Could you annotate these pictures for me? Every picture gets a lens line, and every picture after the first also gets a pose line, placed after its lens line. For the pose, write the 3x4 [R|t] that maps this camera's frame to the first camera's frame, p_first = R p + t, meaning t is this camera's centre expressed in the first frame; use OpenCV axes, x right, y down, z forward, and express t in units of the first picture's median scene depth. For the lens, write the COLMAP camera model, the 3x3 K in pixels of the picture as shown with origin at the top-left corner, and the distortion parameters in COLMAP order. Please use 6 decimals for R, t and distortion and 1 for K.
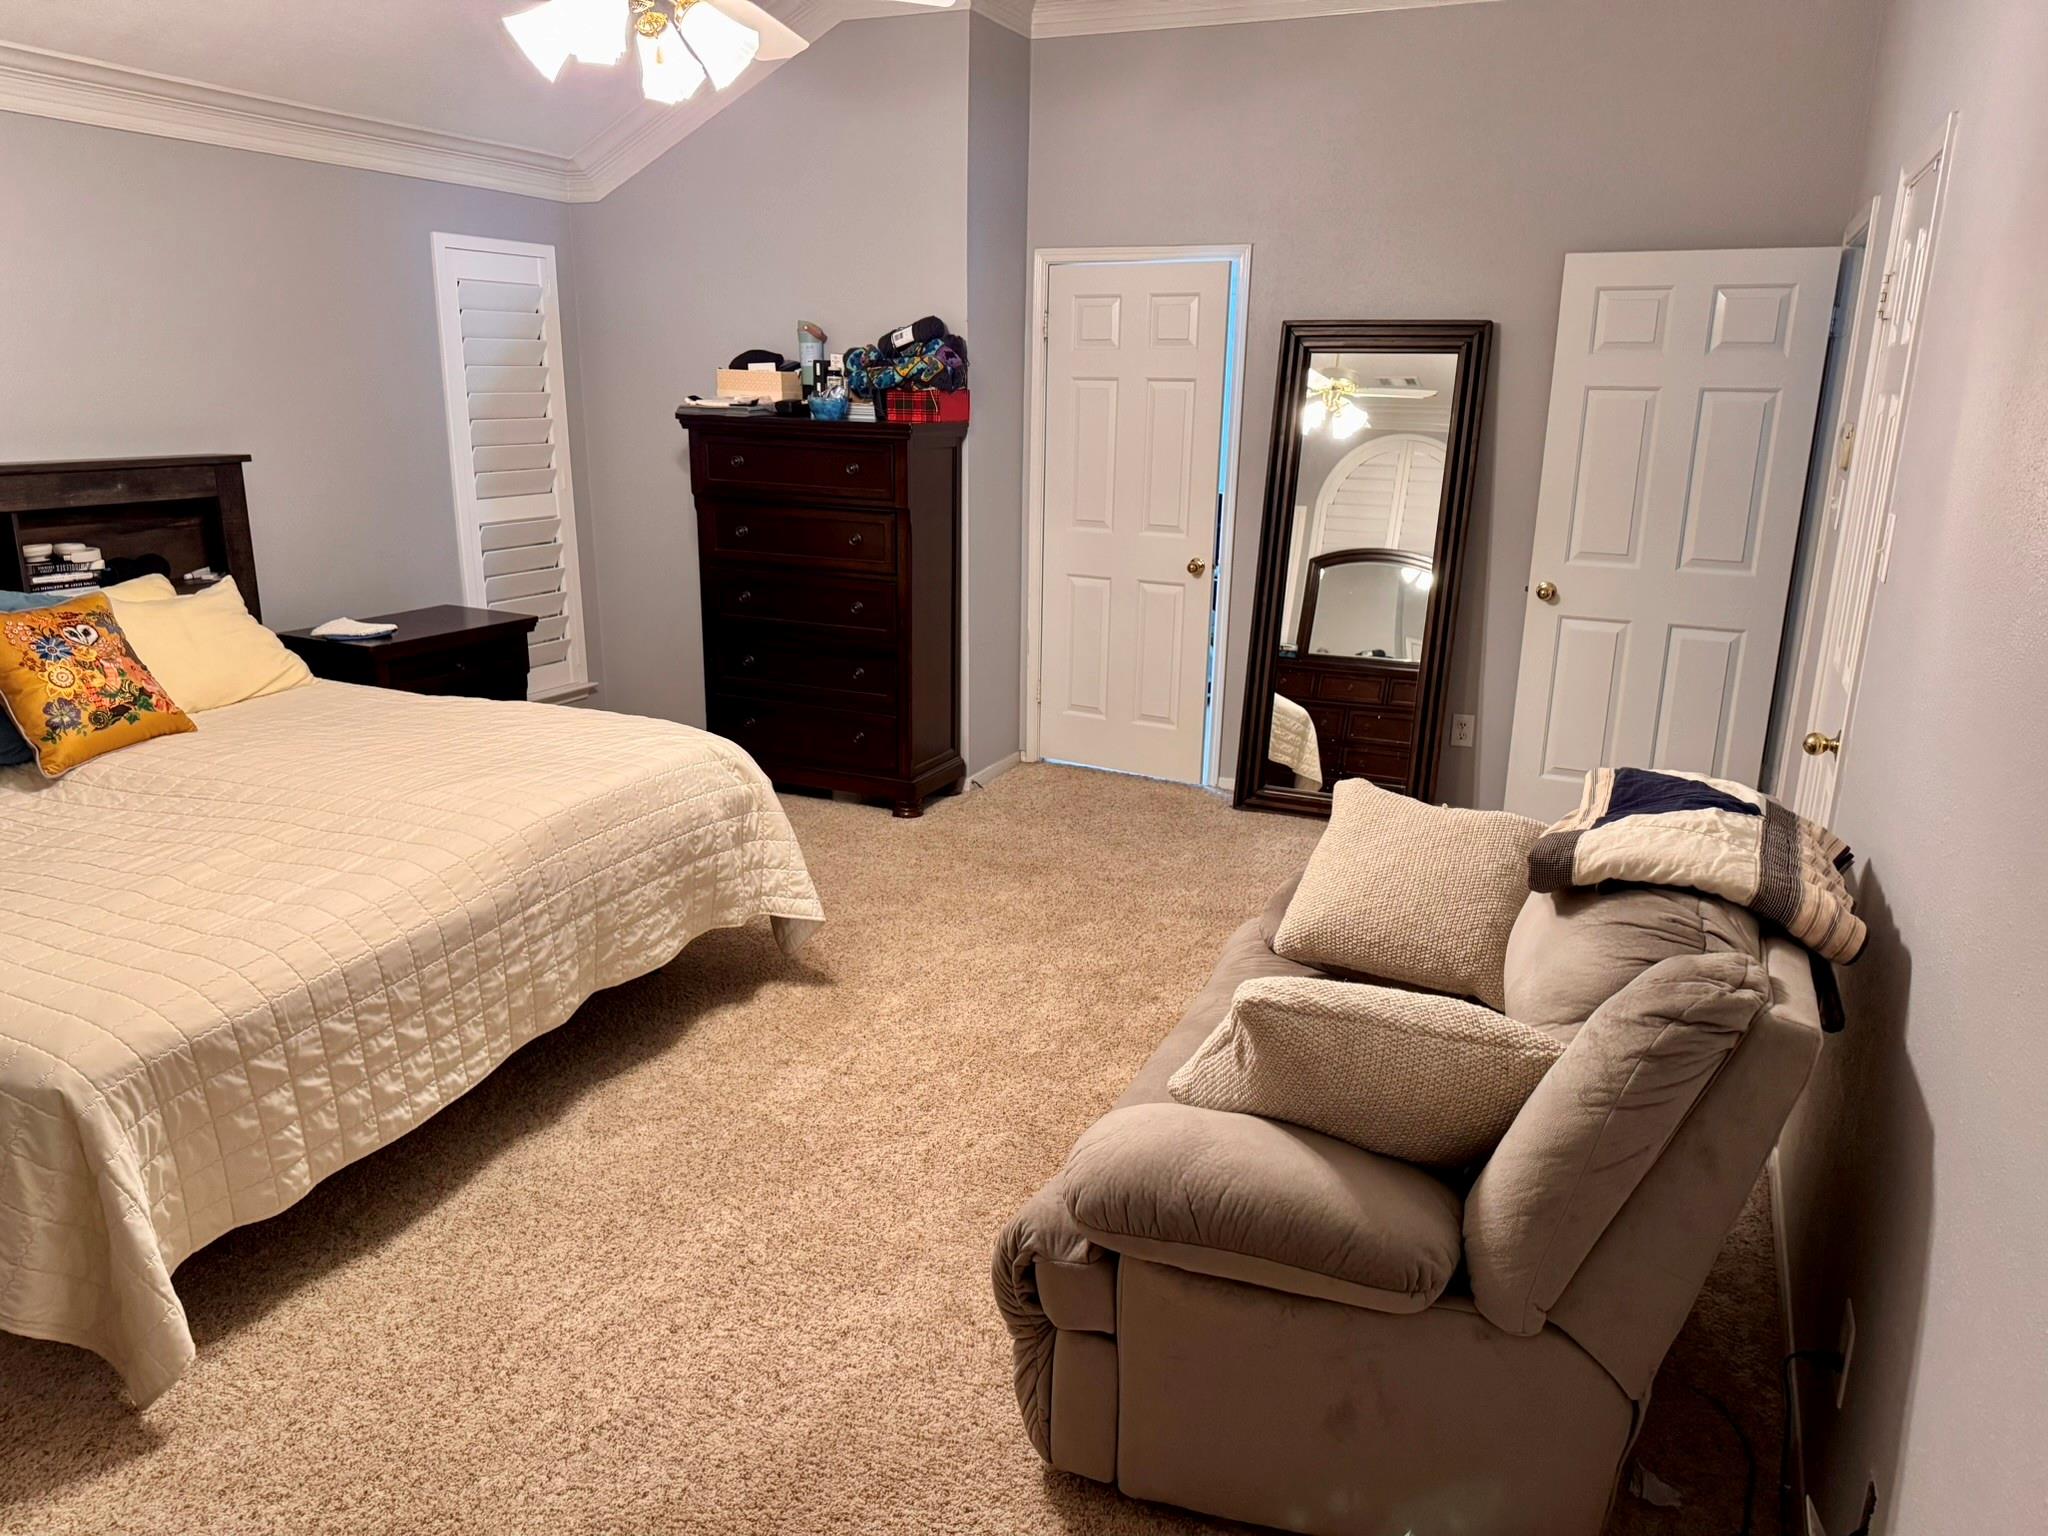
lens RADIAL K [[1449.2, 0, 1024.0], [0, 1449.2, 768.0], [0, 0, 1]] dist [0.081452, -0.145788]
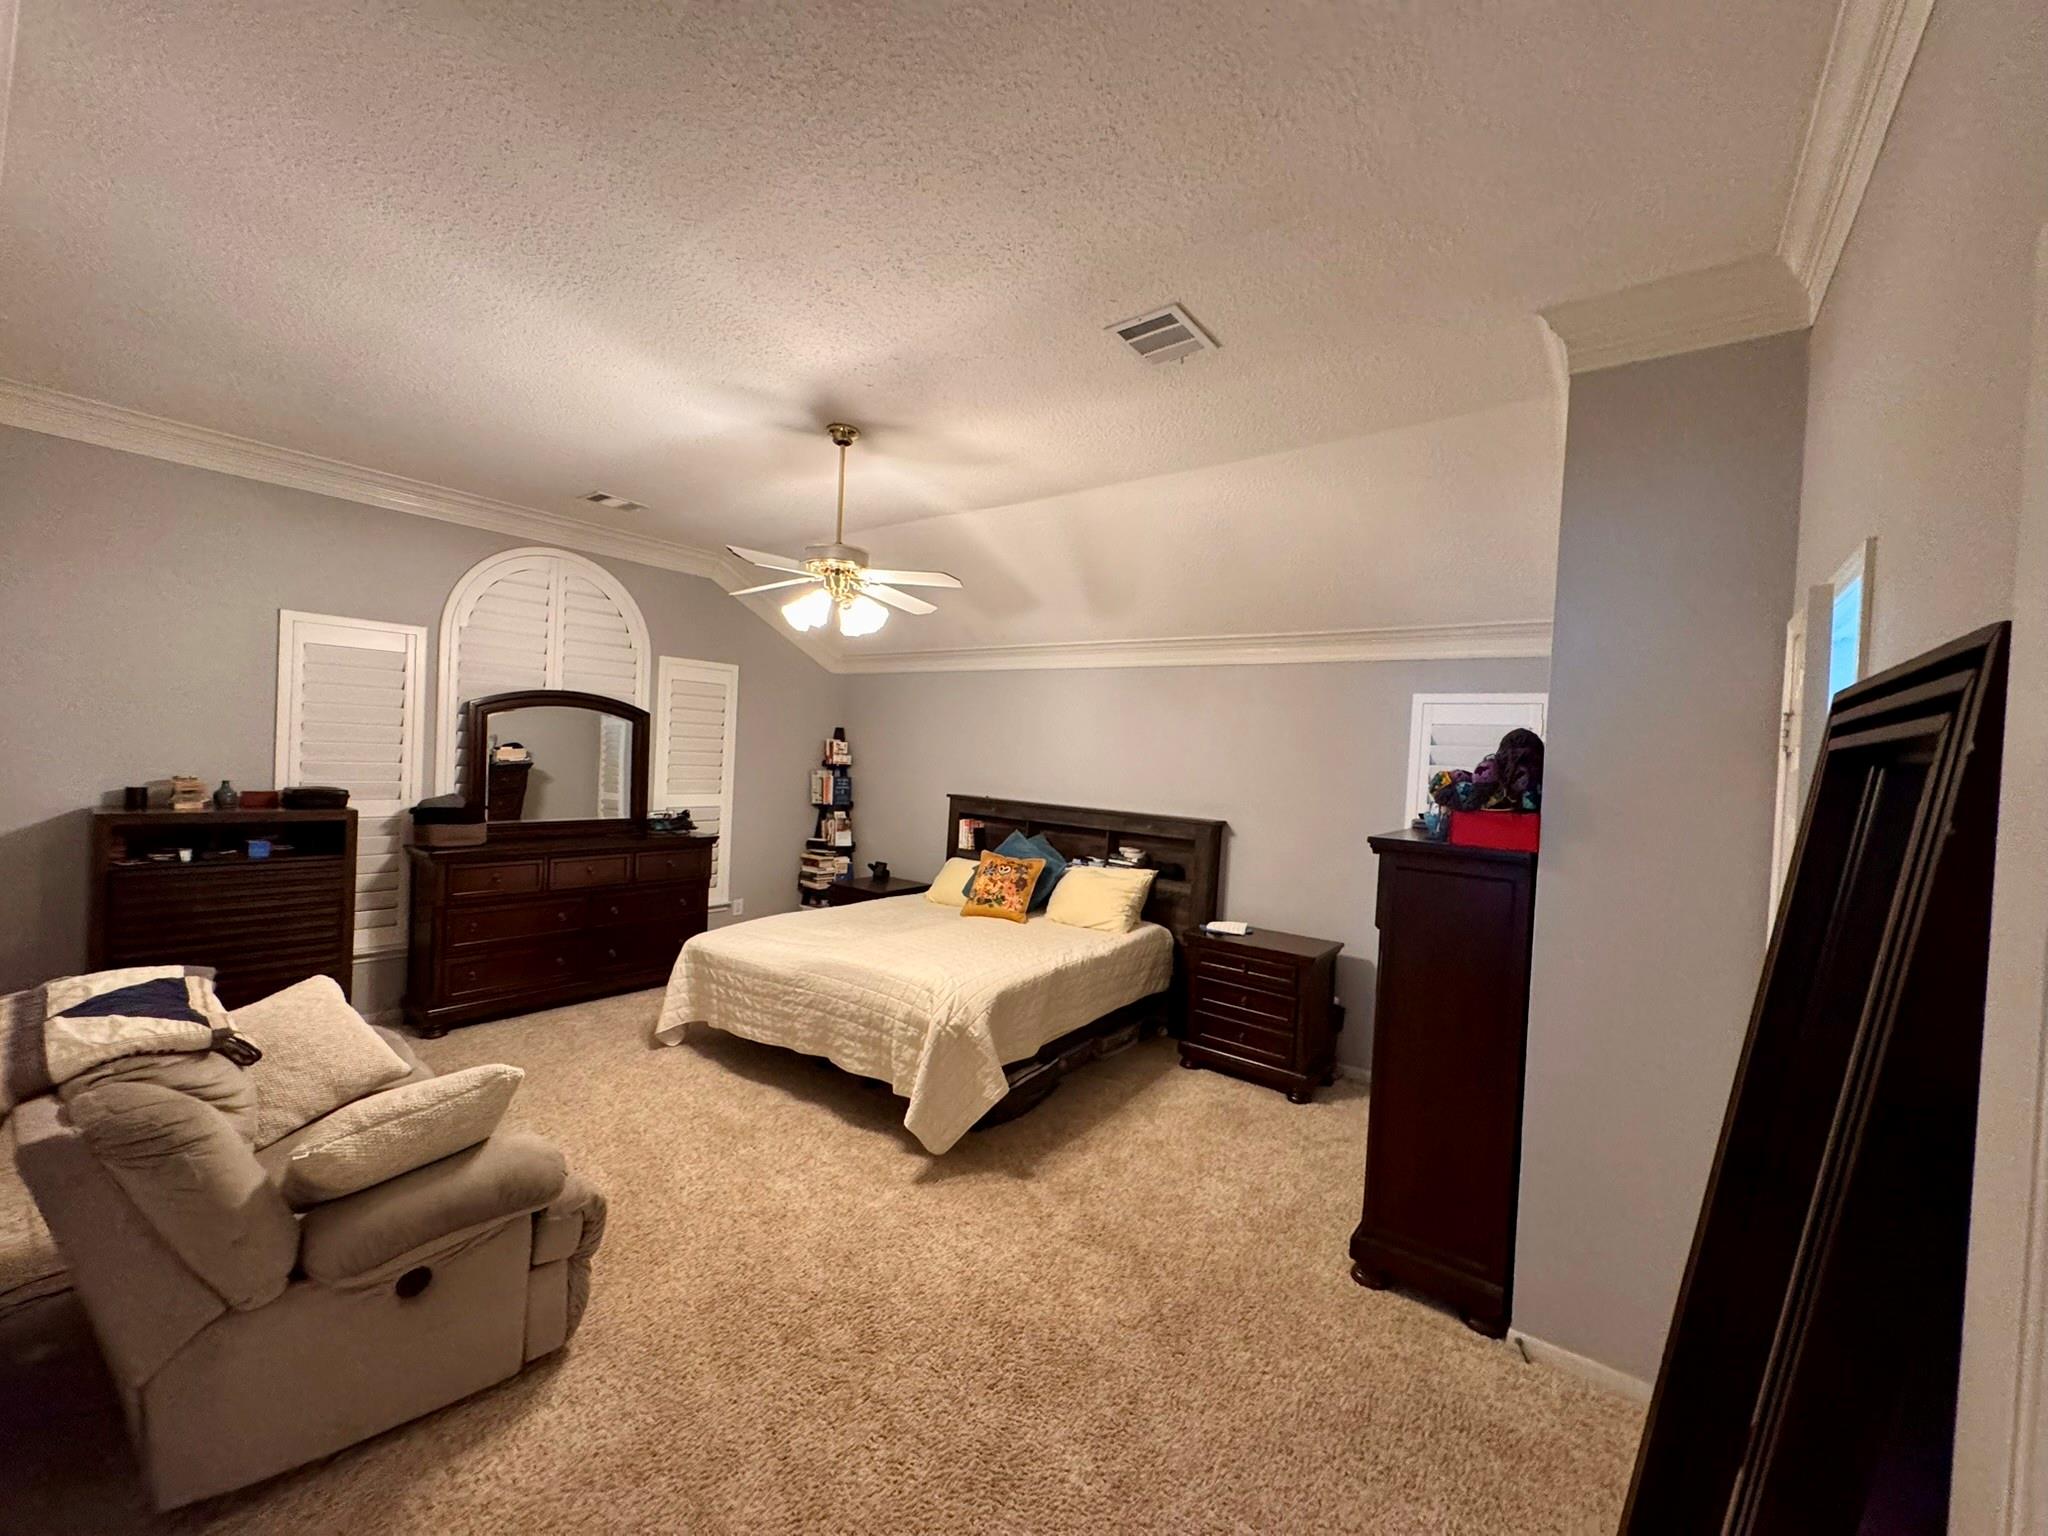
lens RADIAL K [[809.6, 0, 1024.0], [0, 809.6, 768.0], [0, 0, 1]] dist [0.000893, 0.000018]
pose [[-0.223356, -0.012483, -0.974657, 0.771790], [-0.304112, 0.950899, 0.057513, -0.389233], [0.926082, 0.309250, -0.216185, 1.441778]]
